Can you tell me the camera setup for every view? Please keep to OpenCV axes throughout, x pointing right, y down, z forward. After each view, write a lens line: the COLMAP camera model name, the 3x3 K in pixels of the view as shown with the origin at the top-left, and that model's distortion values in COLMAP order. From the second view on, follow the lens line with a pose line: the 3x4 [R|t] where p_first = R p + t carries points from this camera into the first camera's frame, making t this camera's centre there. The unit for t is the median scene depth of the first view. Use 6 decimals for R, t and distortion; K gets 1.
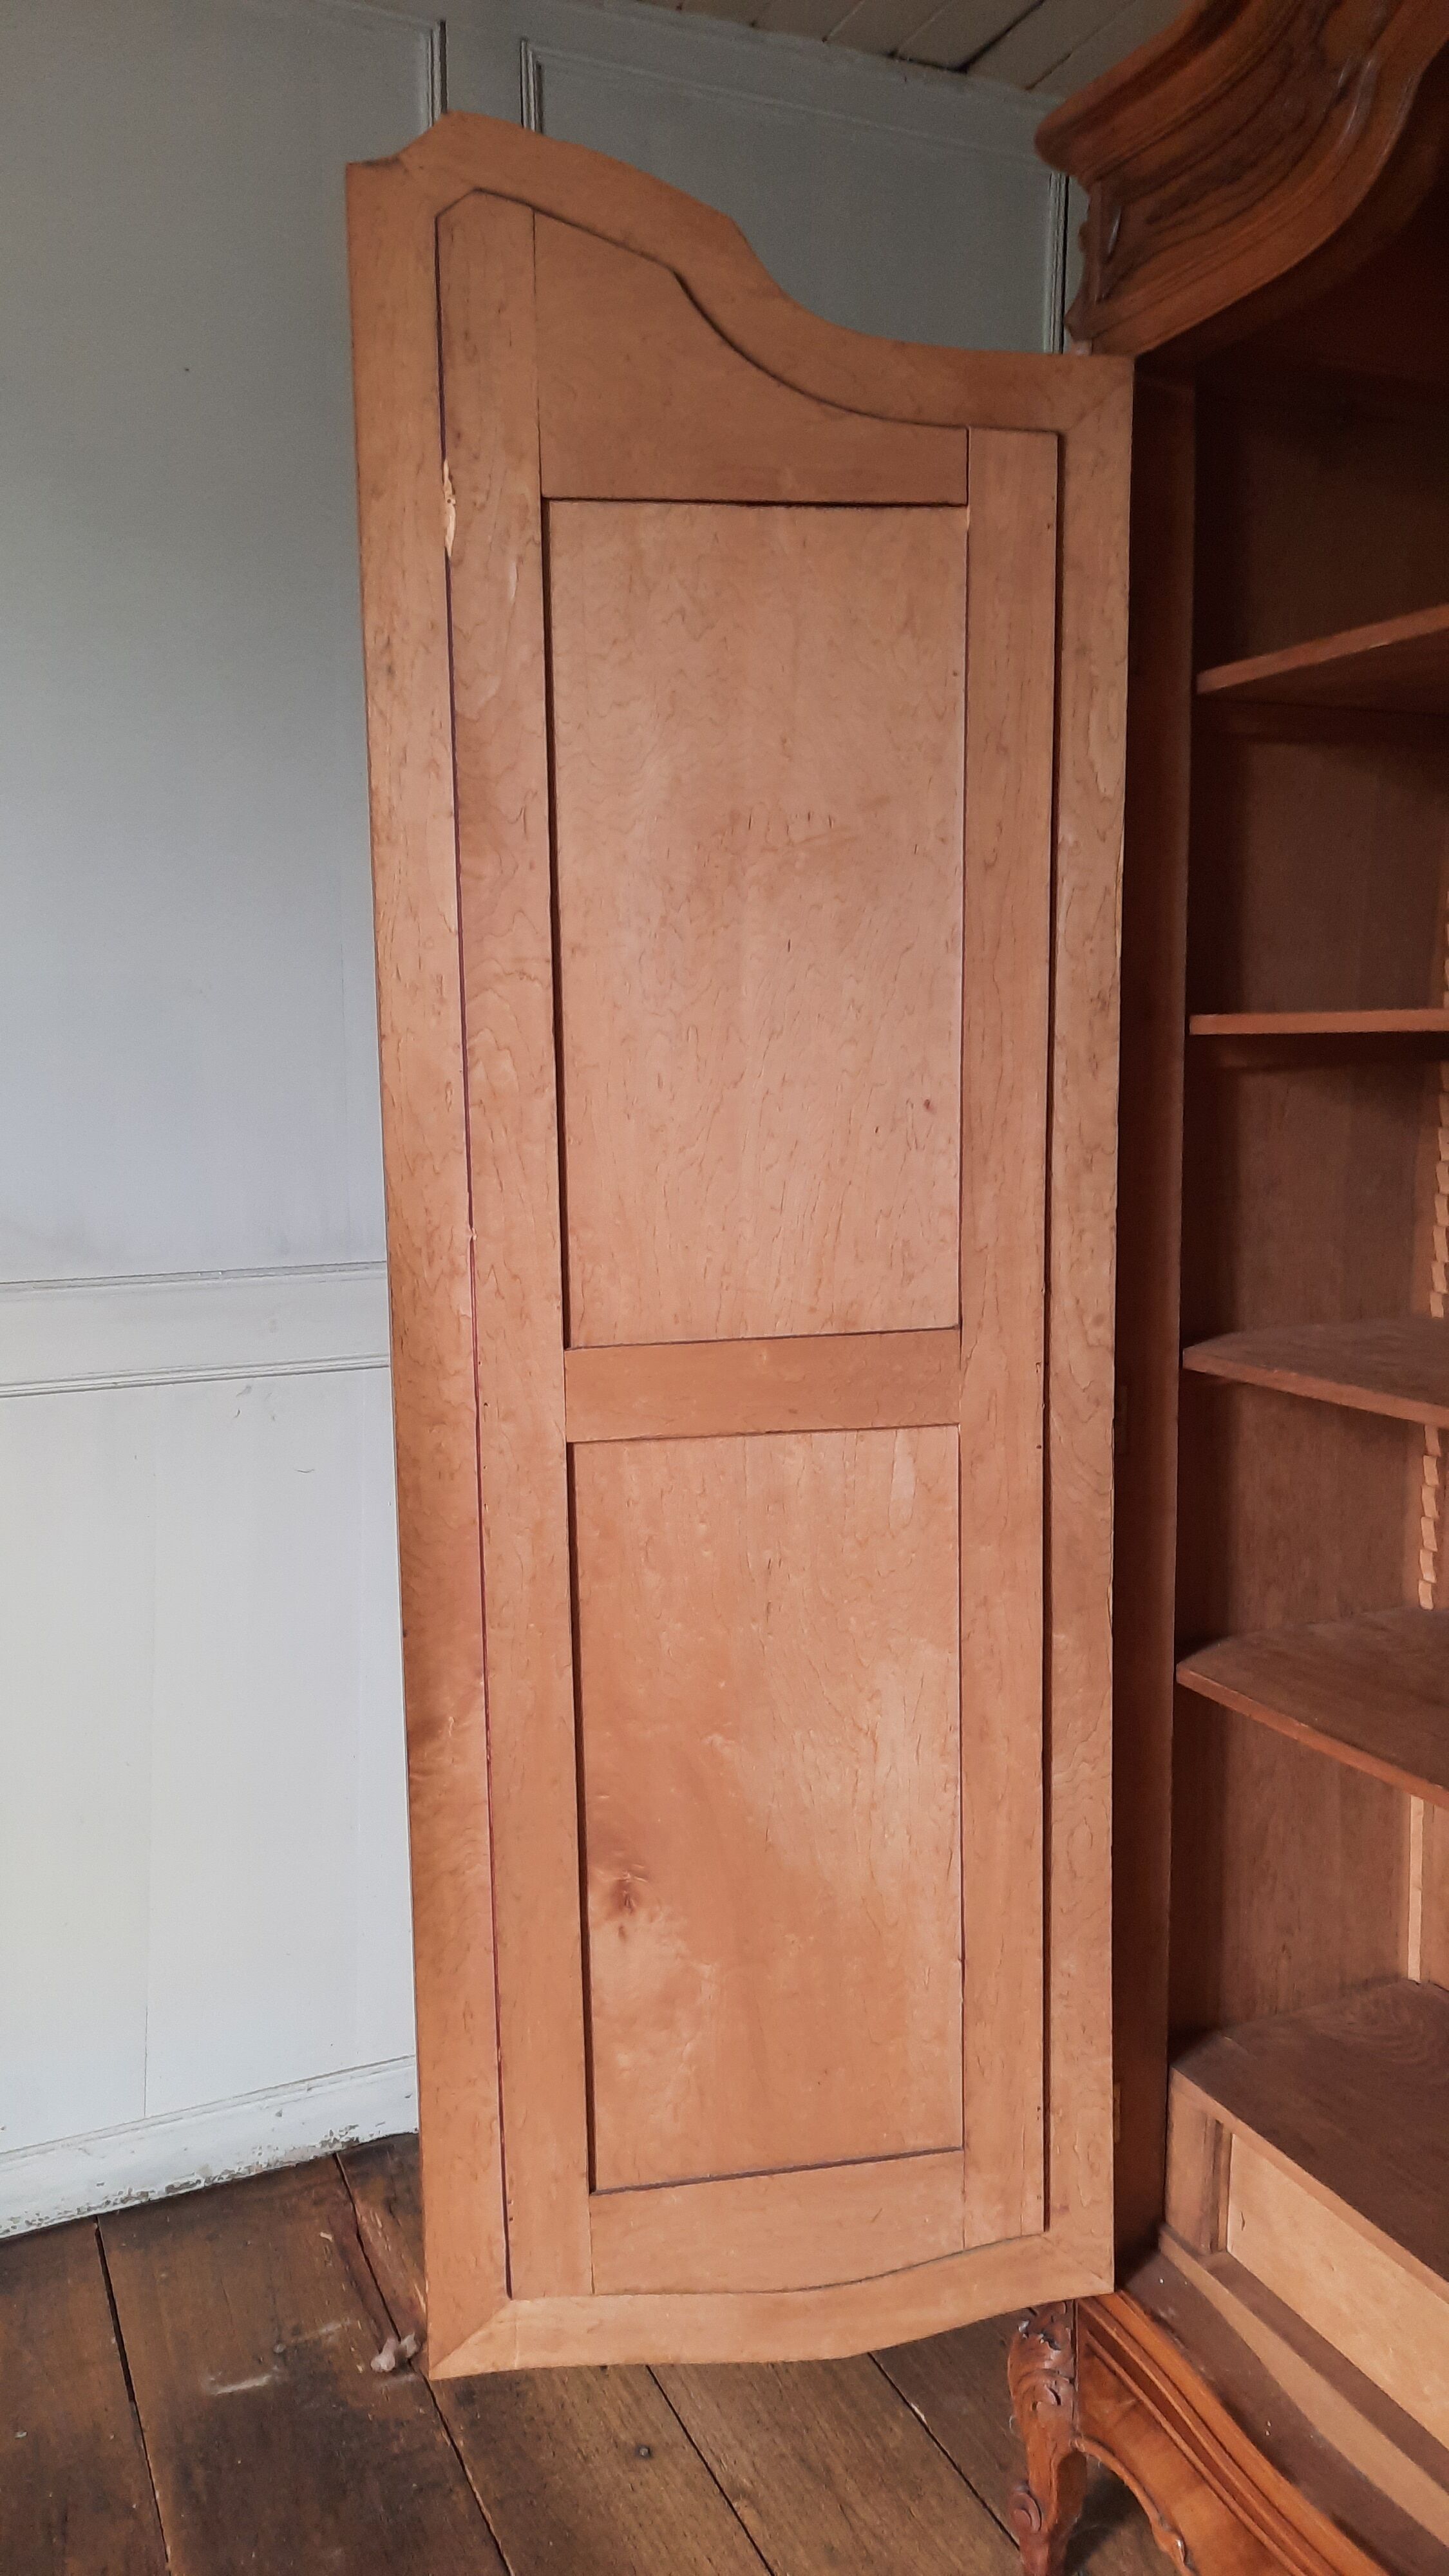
lens RADIAL K [[1896.9, 0, 718.7], [0, 1896.9, 1285.3], [0, 0, 1]] dist [0.019080, -0.015746]
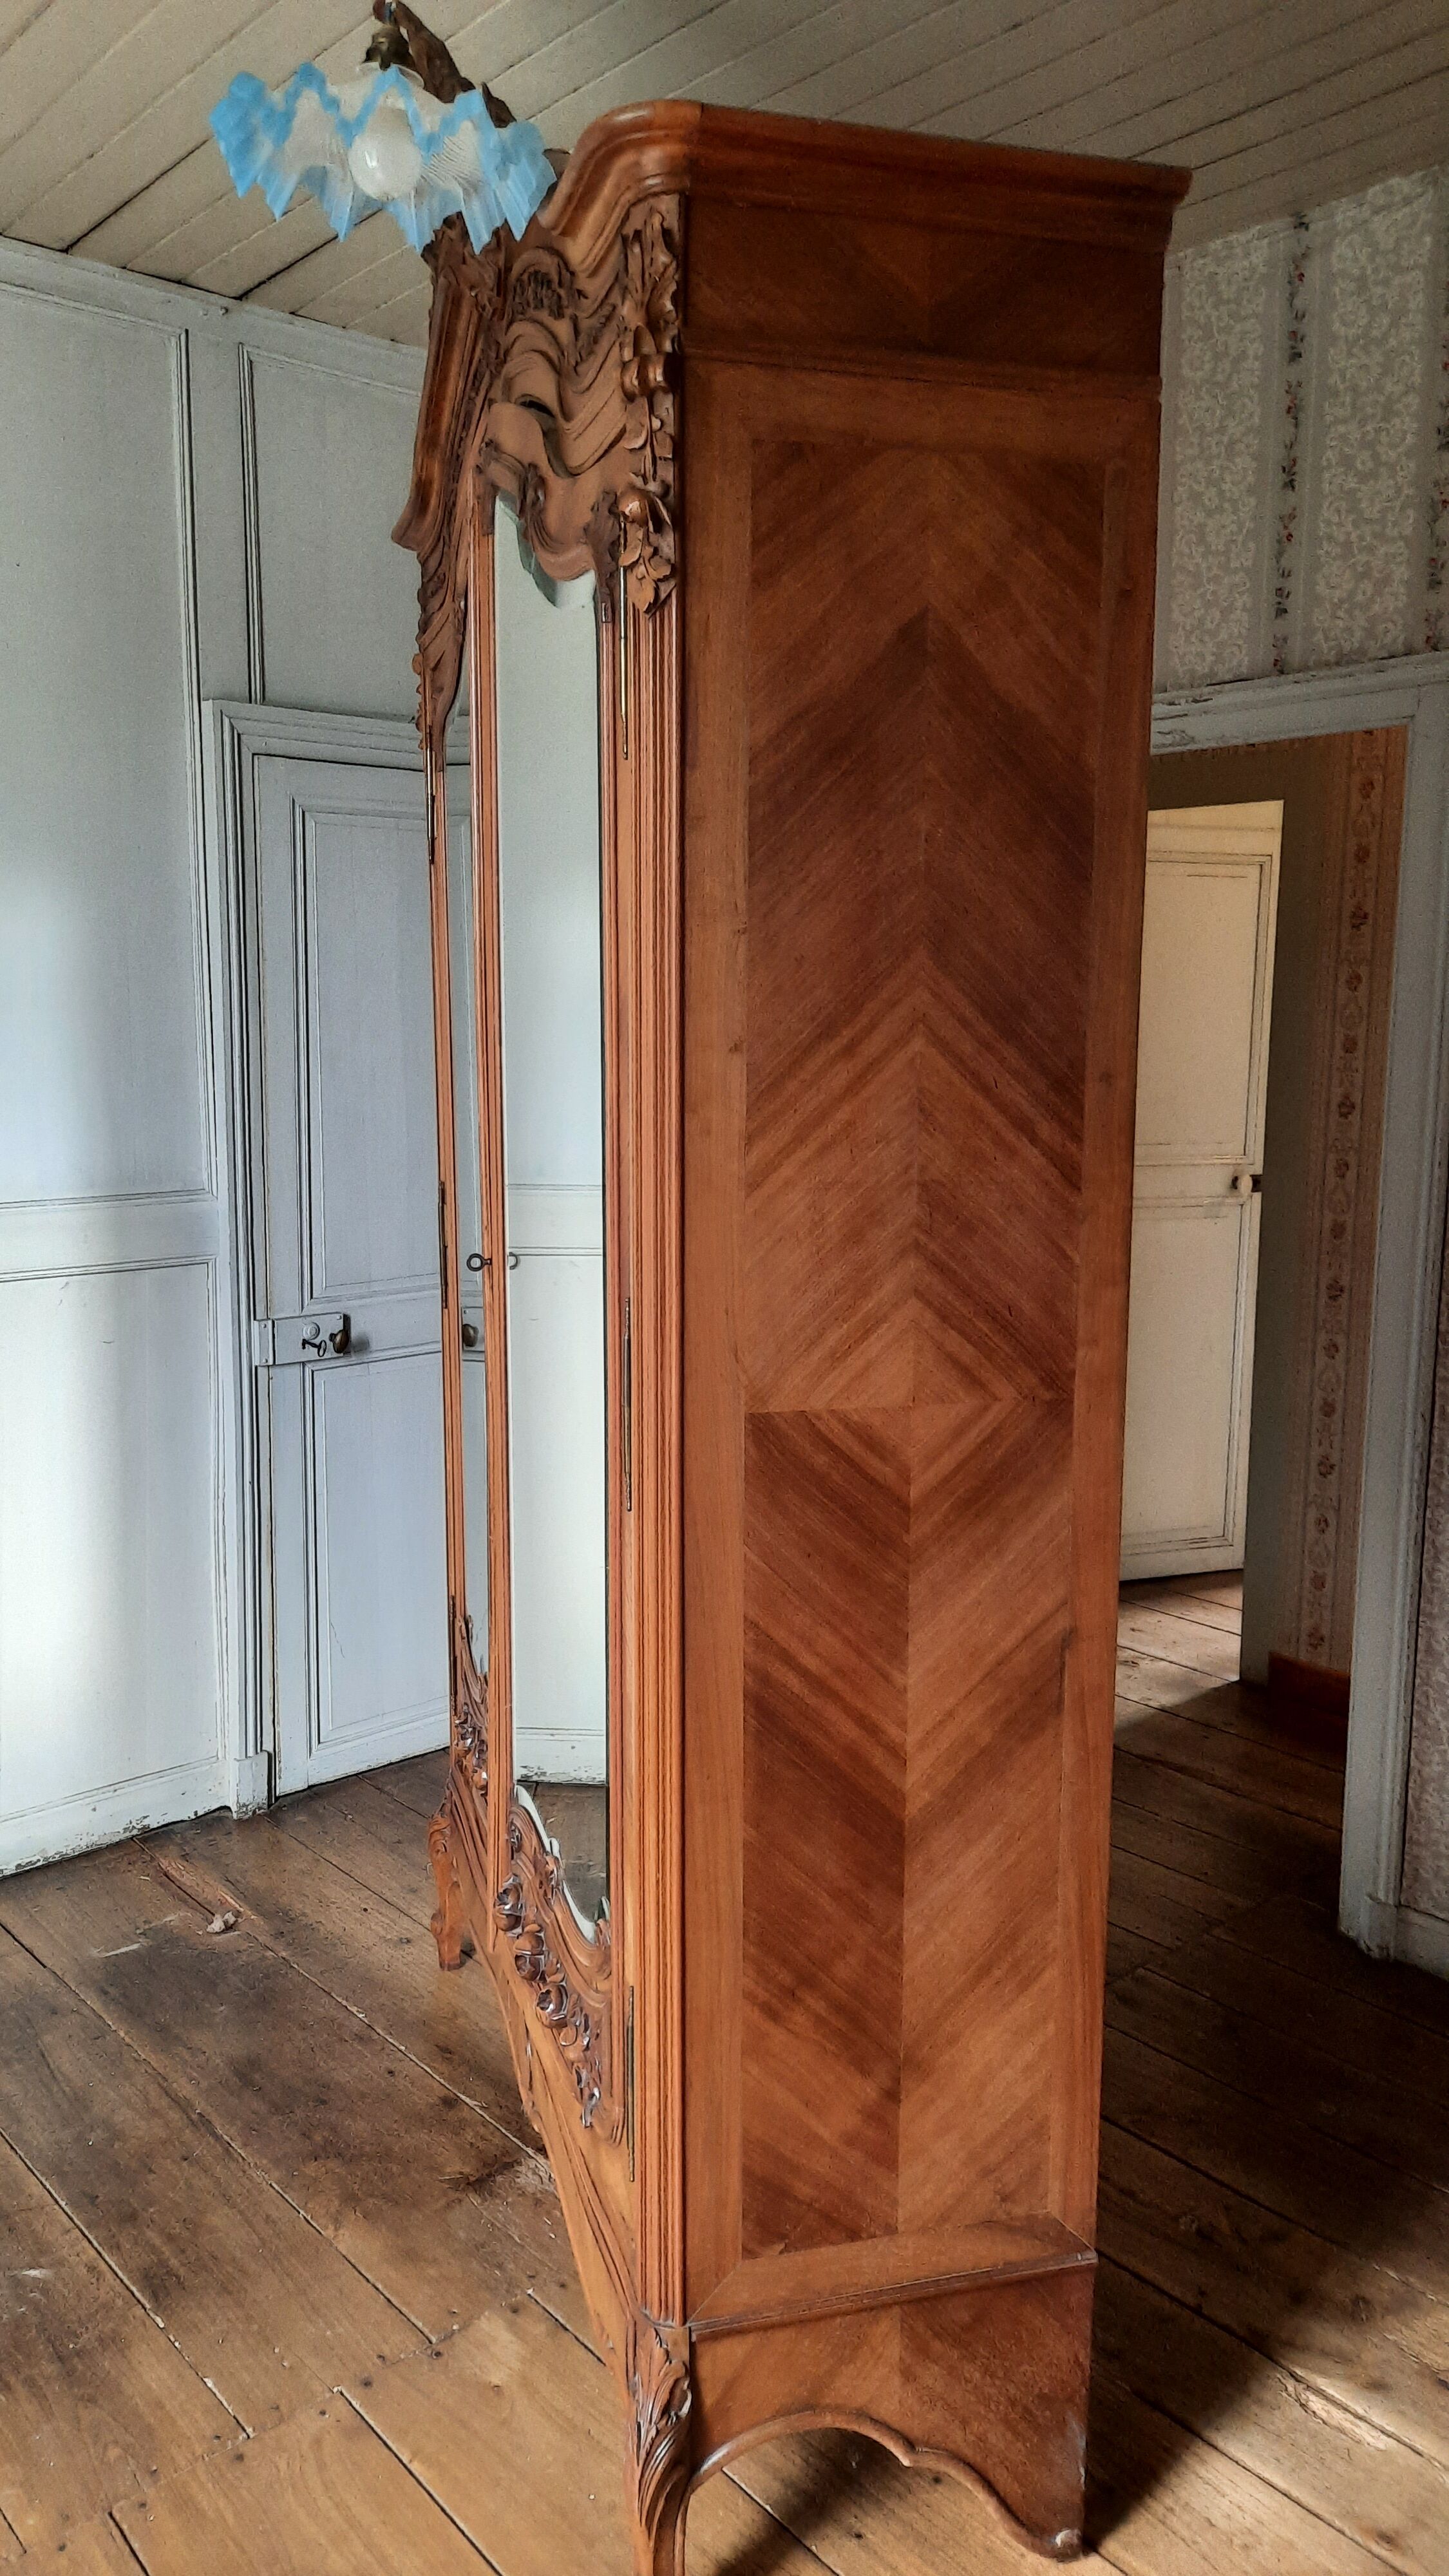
lens RADIAL K [[1896.9, 0, 724.2], [0, 1896.9, 1289.9], [0, 0, 1]] dist [0.019080, -0.015746]
pose [[0.957594, -0.033318, 0.286187, -0.182971], [0.028460, 0.999372, 0.021116, 0.040991], [-0.286711, -0.012076, 0.957941, -0.480603]]
